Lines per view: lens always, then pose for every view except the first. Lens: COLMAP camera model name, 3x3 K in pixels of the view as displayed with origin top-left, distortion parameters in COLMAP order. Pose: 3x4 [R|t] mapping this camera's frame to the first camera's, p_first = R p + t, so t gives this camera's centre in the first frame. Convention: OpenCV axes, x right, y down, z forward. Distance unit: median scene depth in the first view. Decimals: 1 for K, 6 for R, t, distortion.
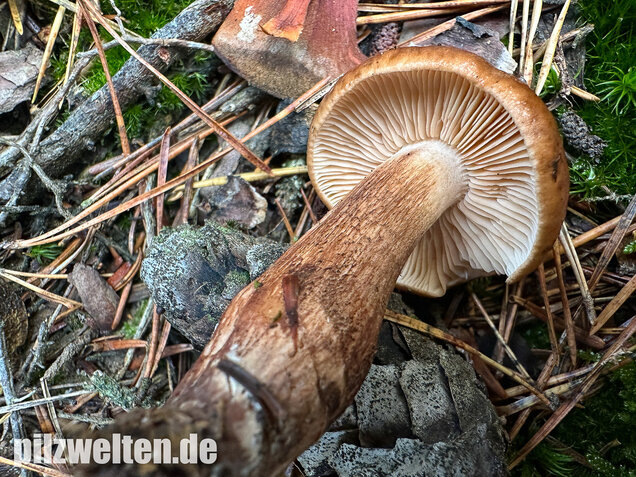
lens RADIAL K [[462.4, 0, 318.0], [0, 462.4, 238.5], [0, 0, 1]] dist [-0.008300, -0.002647]
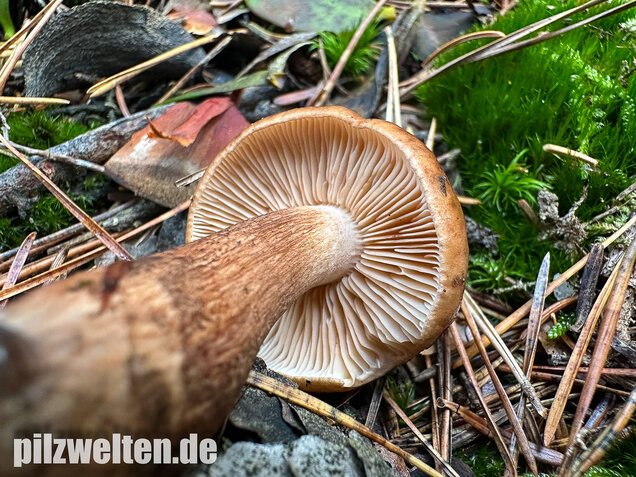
lens RADIAL K [[462.4, 0, 318.0], [0, 462.4, 238.5], [0, 0, 1]] dist [-0.008300, -0.002647]
pose [[0.988223, 0.015216, 0.152264, 0.086979], [0.068779, 0.844704, -0.530797, 0.301321], [-0.136695, 0.535018, 0.833709, 0.218271]]
